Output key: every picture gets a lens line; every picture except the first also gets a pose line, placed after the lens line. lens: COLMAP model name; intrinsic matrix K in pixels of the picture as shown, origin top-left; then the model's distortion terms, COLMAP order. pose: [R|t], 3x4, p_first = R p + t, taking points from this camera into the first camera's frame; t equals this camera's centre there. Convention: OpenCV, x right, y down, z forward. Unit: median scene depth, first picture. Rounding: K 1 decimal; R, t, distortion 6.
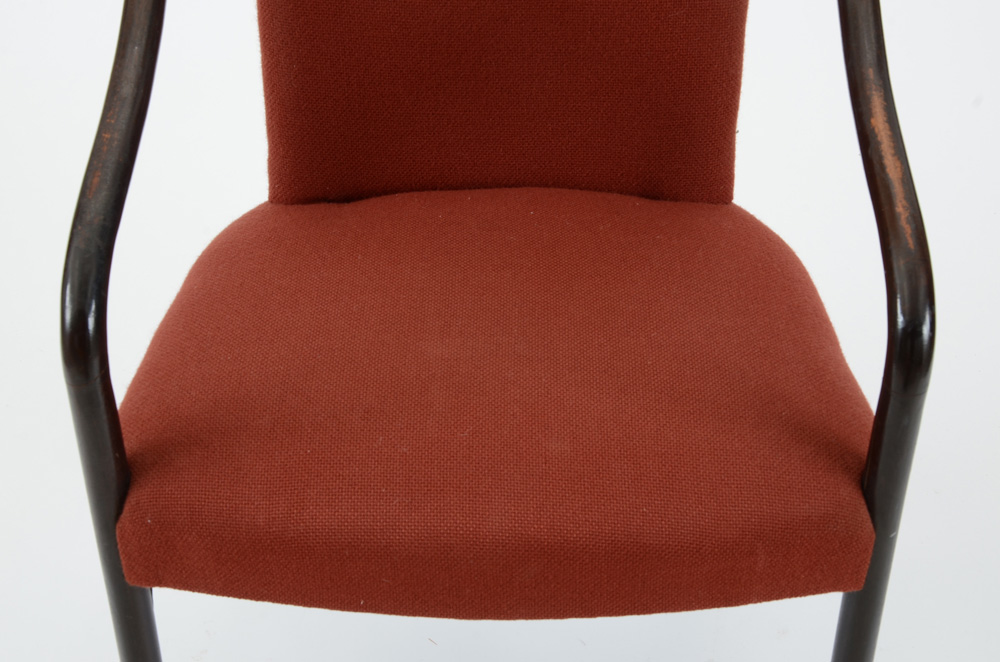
lens RADIAL K [[1713.9, 0, 496.3], [0, 1713.9, 334.1], [0, 0, 1]] dist [0.253896, 0.000000]
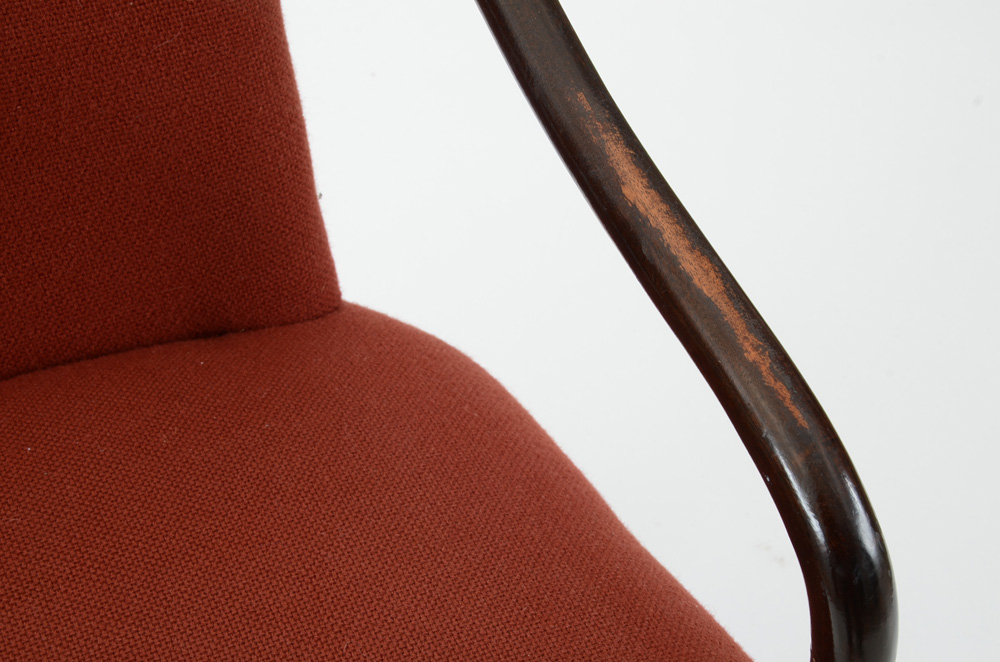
lens RADIAL K [[1713.9, 0, 499.1], [0, 1713.9, 333.6], [0, 0, 1]] dist [0.253896, 0.000000]
pose [[0.903895, -0.320037, 0.283815, 0.011635], [0.291624, 0.946455, 0.138482, -0.164939], [-0.312938, -0.042405, 0.948827, 0.490573]]
